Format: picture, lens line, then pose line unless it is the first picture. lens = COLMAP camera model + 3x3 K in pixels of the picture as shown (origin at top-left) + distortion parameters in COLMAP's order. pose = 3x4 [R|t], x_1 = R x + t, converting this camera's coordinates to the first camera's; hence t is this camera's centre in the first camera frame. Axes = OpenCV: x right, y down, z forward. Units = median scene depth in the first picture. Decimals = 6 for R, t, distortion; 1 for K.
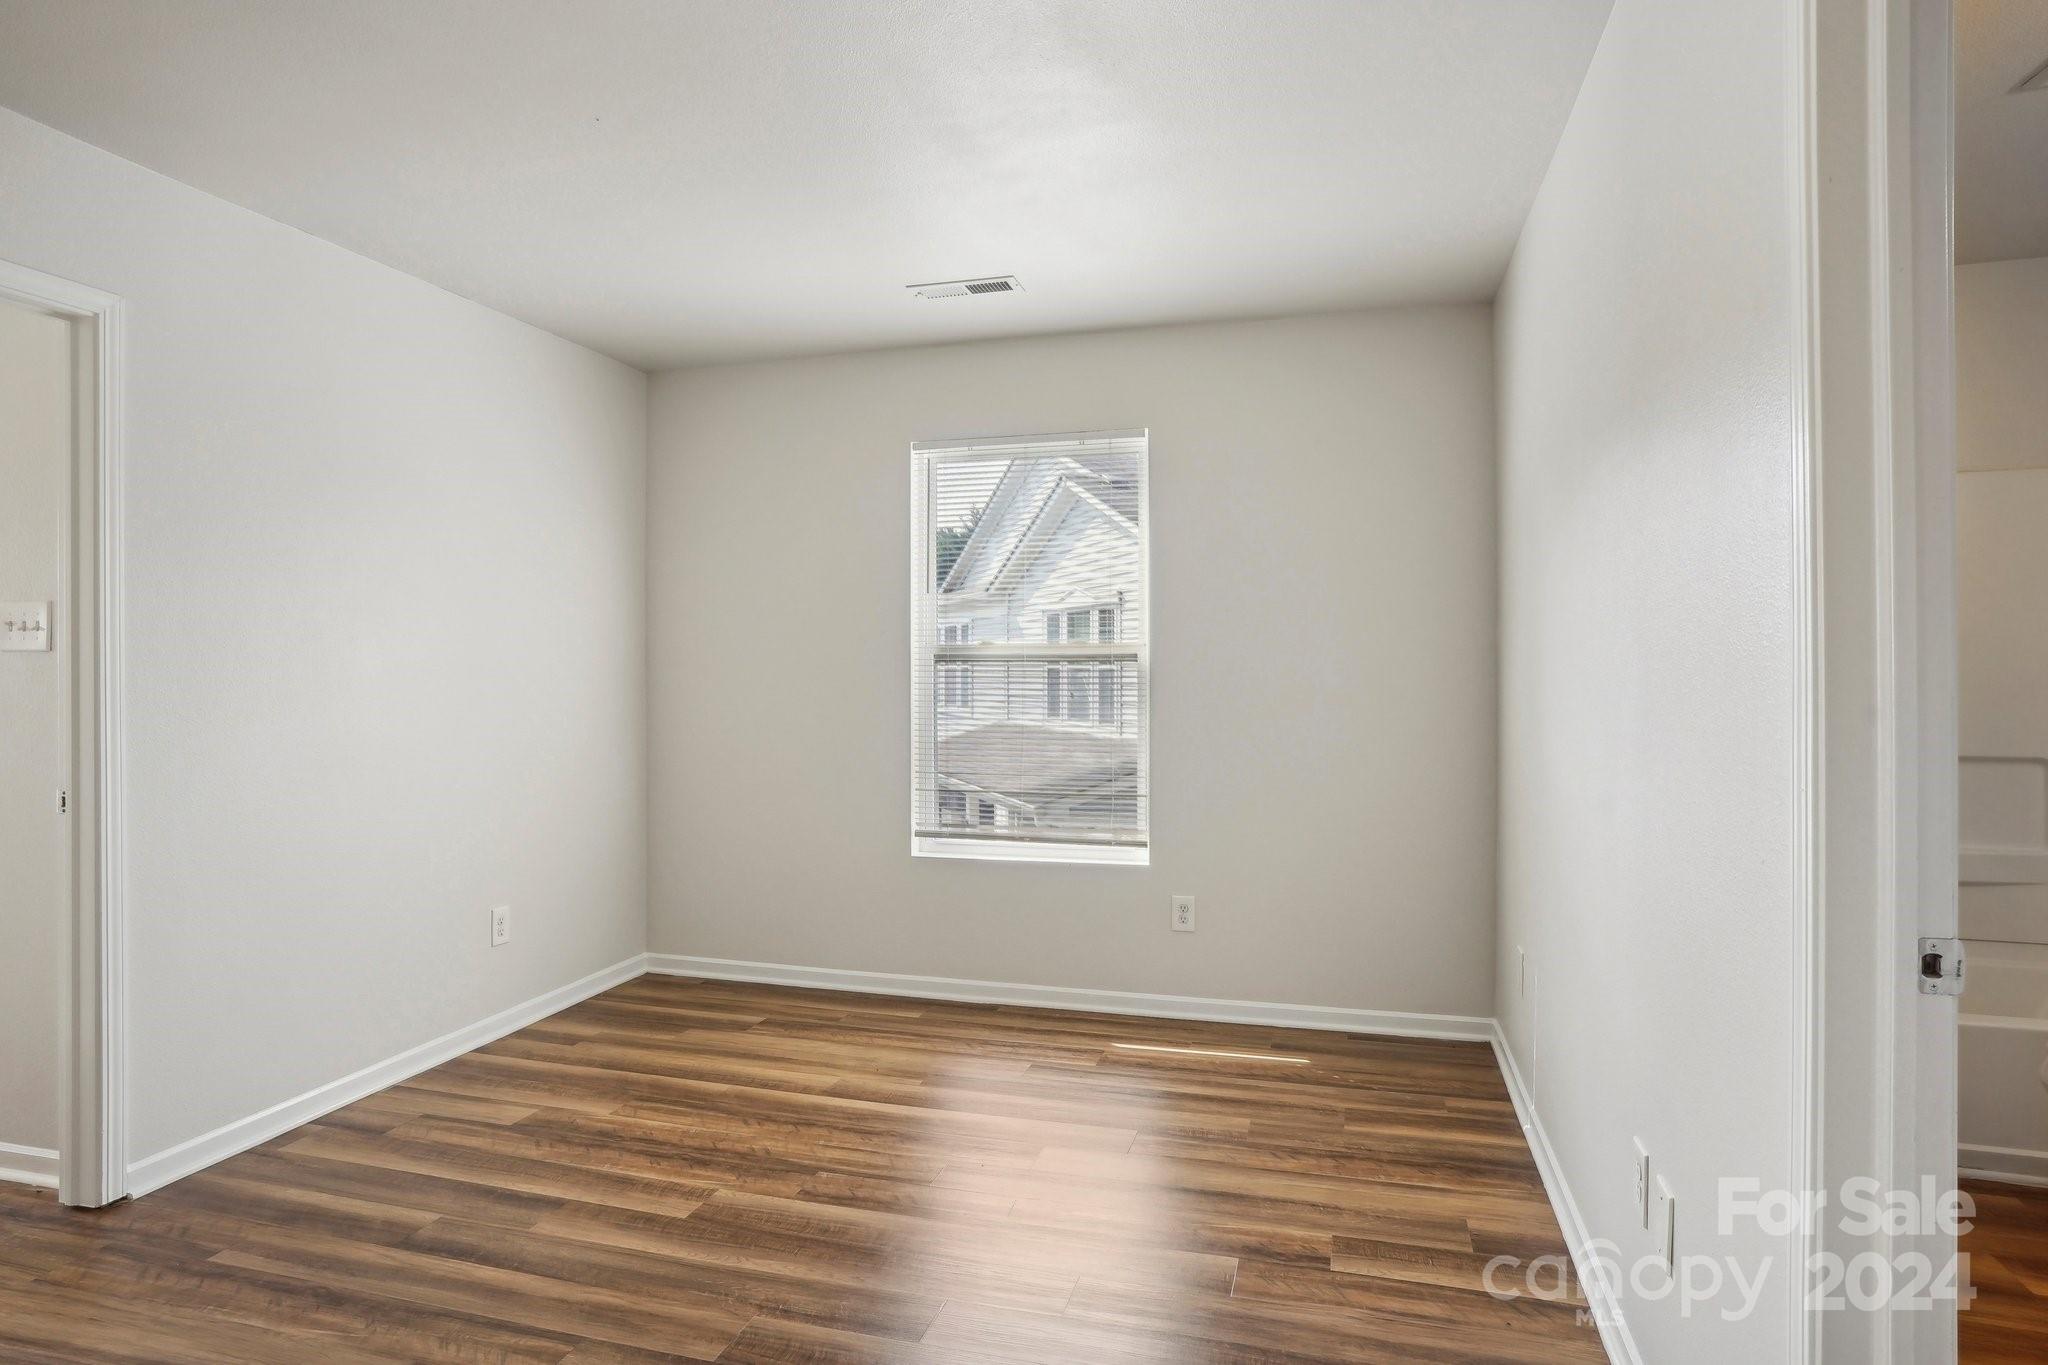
lens RADIAL K [[1106.6, 0, 1005.3], [0, 1106.6, 659.4], [0, 0, 1]] dist [-0.071712, 0.041115]
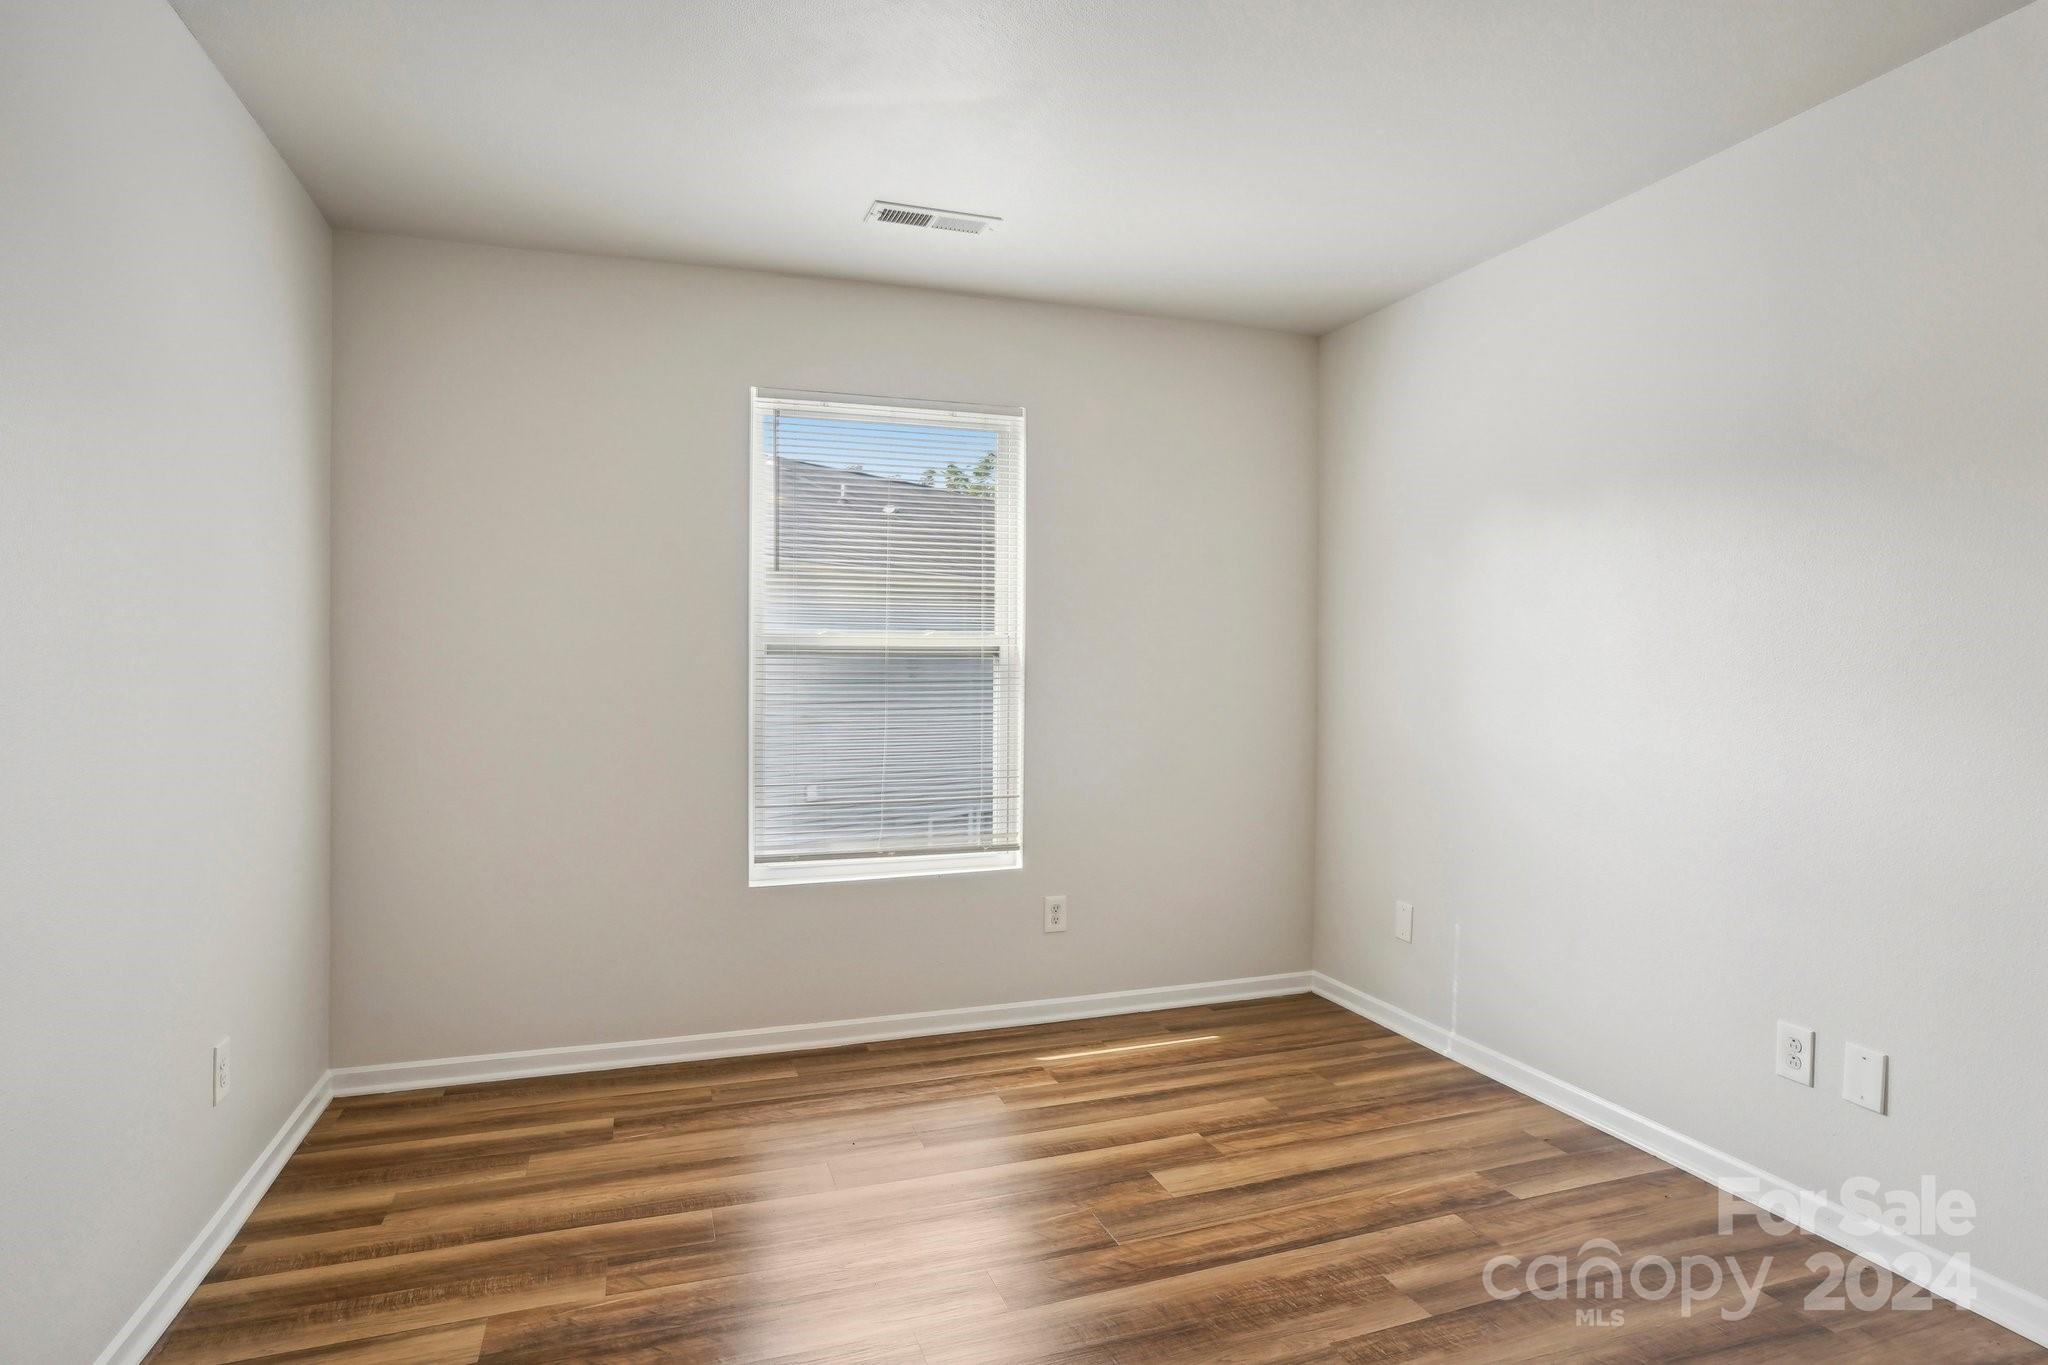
lens RADIAL K [[1111.7, 0, 1024.0], [0, 1111.7, 682.5], [0, 0, 1]] dist [-0.071503, 0.044413]
pose [[0.813172, -0.004862, 0.582004, -0.468858], [-0.007165, 0.999806, 0.018364, 0.009697], [-0.581980, -0.019103, 0.812979, 0.244918]]
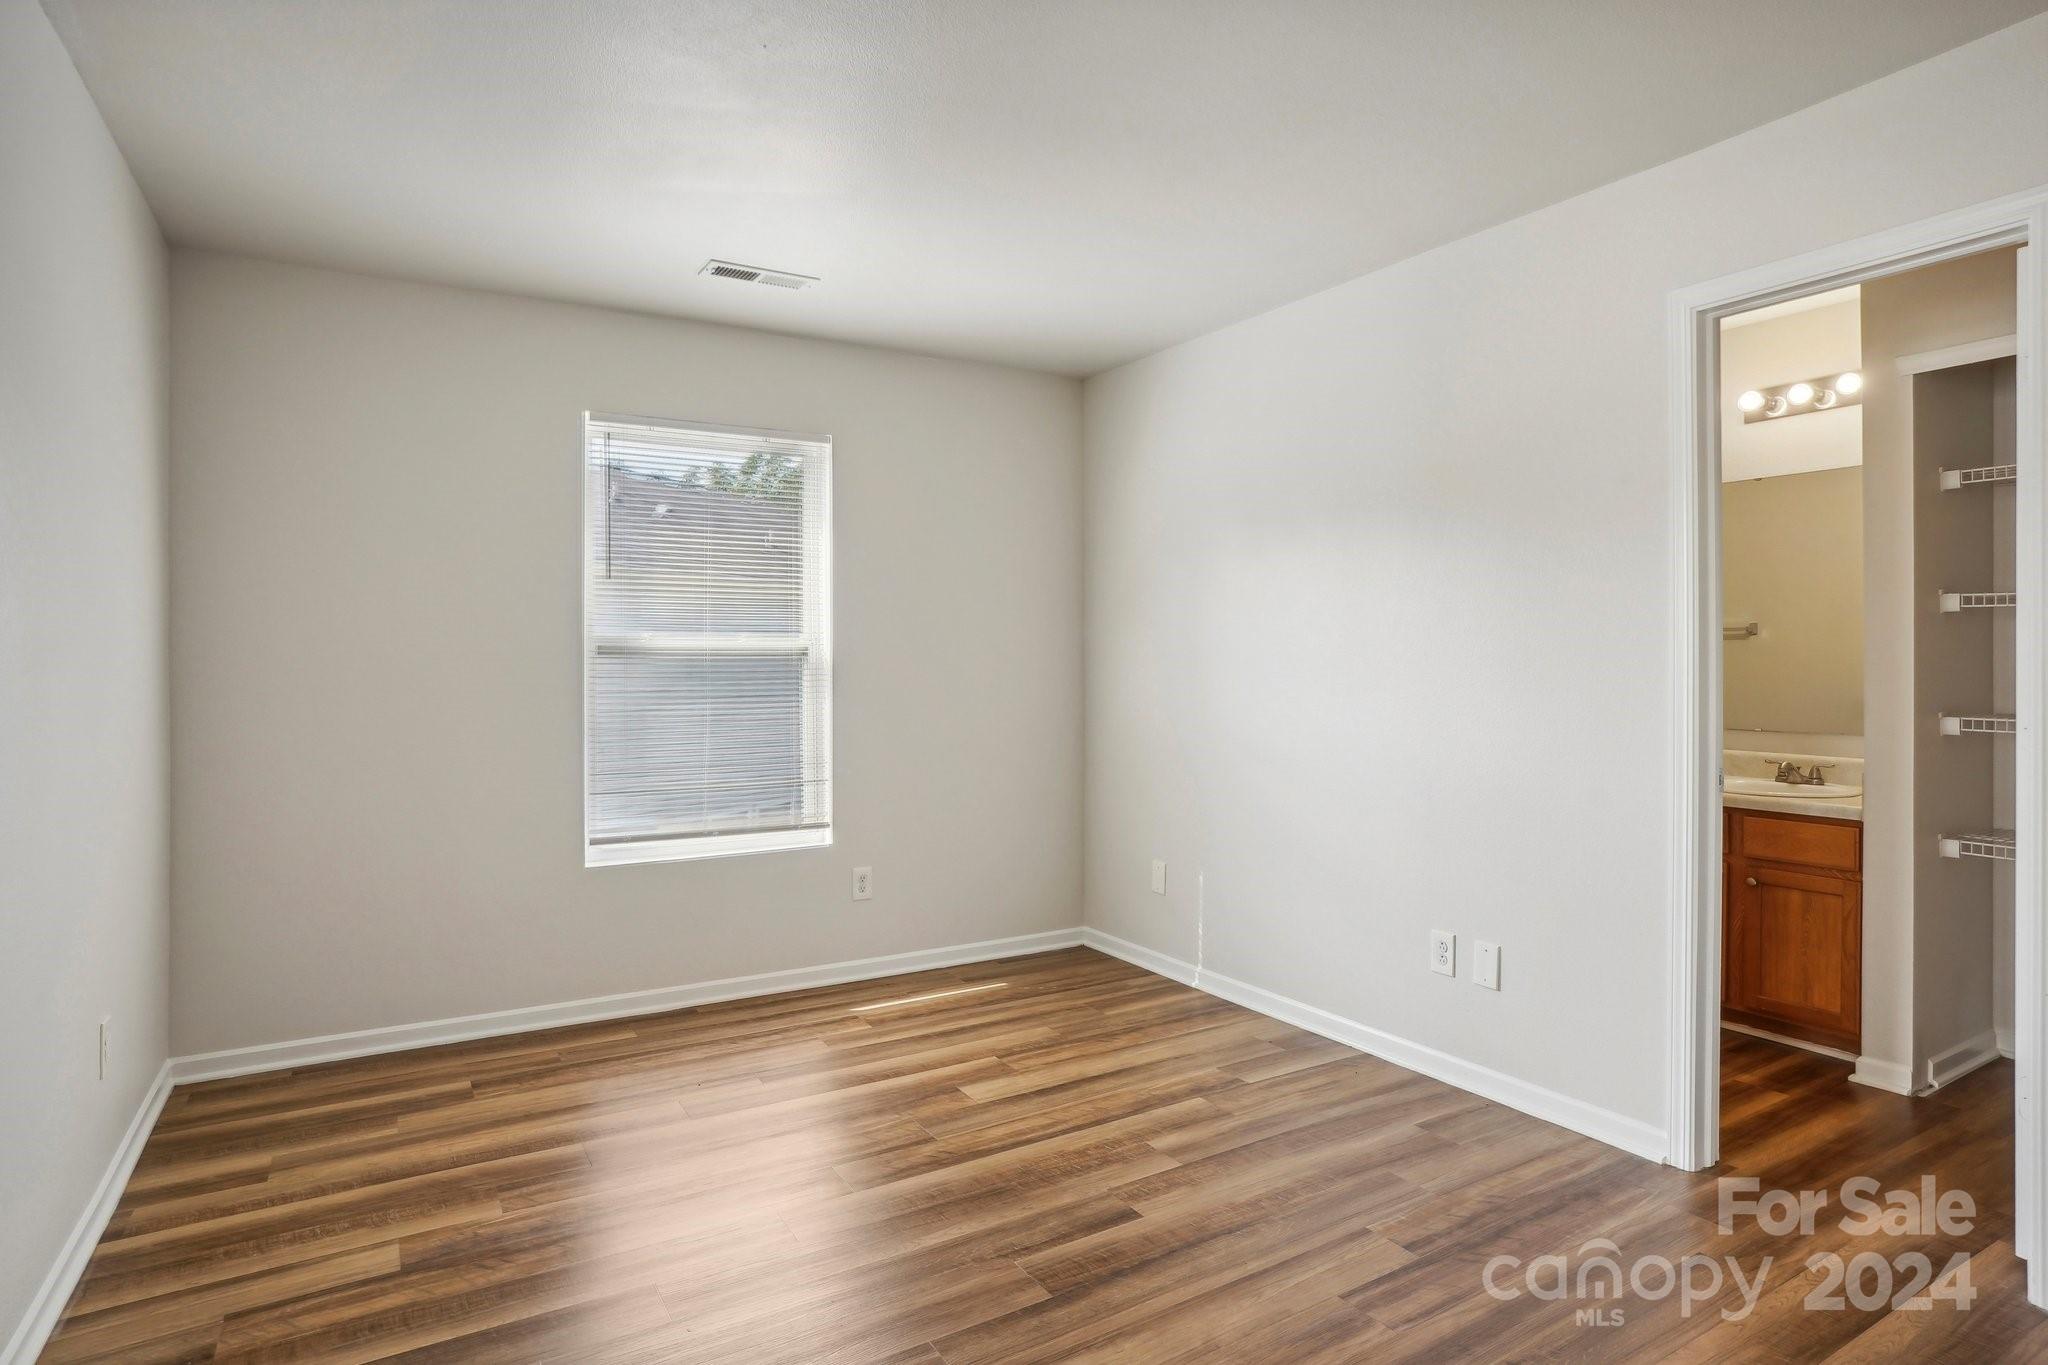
lens RADIAL K [[1106.6, 0, 1005.3], [0, 1106.6, 659.4], [0, 0, 1]] dist [-0.071712, 0.041115]
pose [[0.686896, 0.000157, 0.726755, -0.589079], [-0.003022, 0.999992, 0.002640, 0.004047], [-0.726749, -0.004010, 0.686891, 0.154759]]
